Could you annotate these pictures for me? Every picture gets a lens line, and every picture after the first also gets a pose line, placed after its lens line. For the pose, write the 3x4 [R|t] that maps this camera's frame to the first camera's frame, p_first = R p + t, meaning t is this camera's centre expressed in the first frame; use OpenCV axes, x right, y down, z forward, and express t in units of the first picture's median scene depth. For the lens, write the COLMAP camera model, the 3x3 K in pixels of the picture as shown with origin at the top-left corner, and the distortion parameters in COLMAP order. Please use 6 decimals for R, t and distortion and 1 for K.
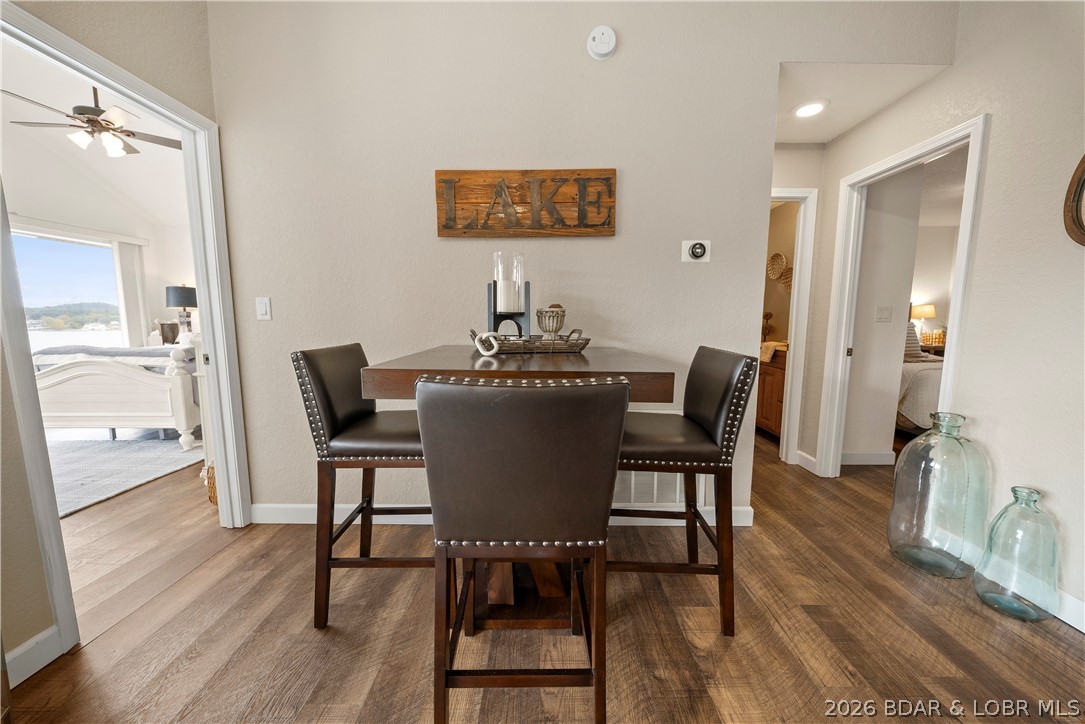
lens RADIAL K [[383.3, 0, 544.0], [0, 383.3, 361.9], [0, 0, 1]] dist [0.002254, -0.004873]
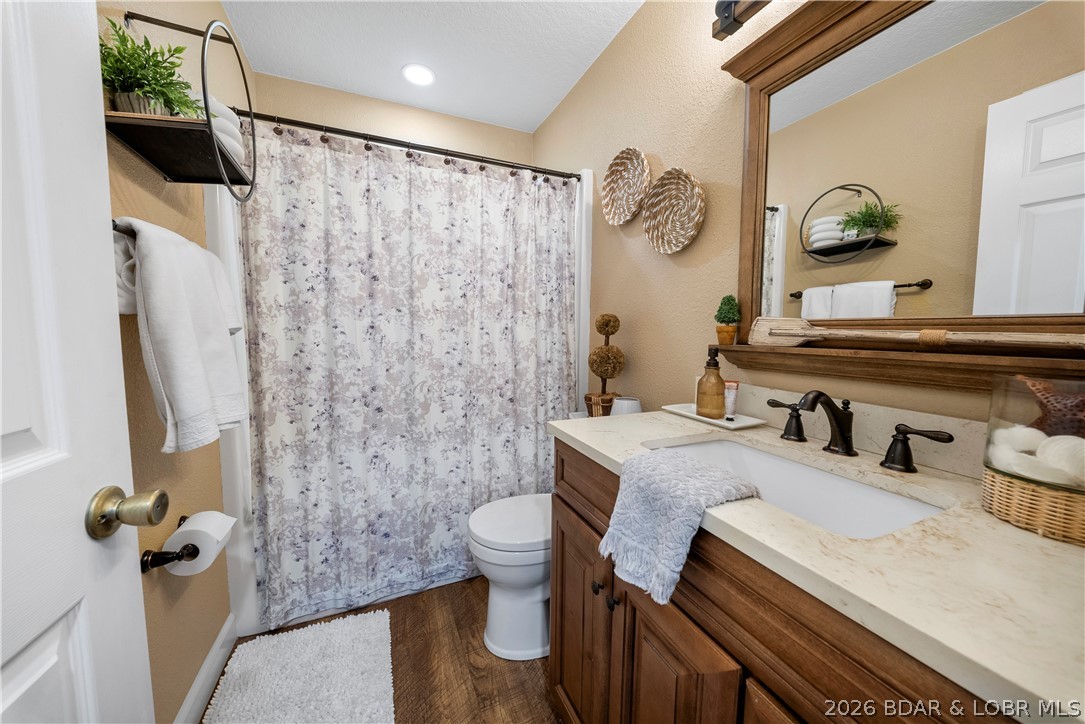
lens RADIAL K [[383.3, 0, 544.7], [0, 383.3, 360.0], [0, 0, 1]] dist [0.002254, -0.004873]
pose [[0.912458, -0.030022, 0.408068, 0.390190], [0.041003, 0.998994, -0.018186, -0.084996], [-0.407112, 0.033326, 0.912770, 0.713214]]
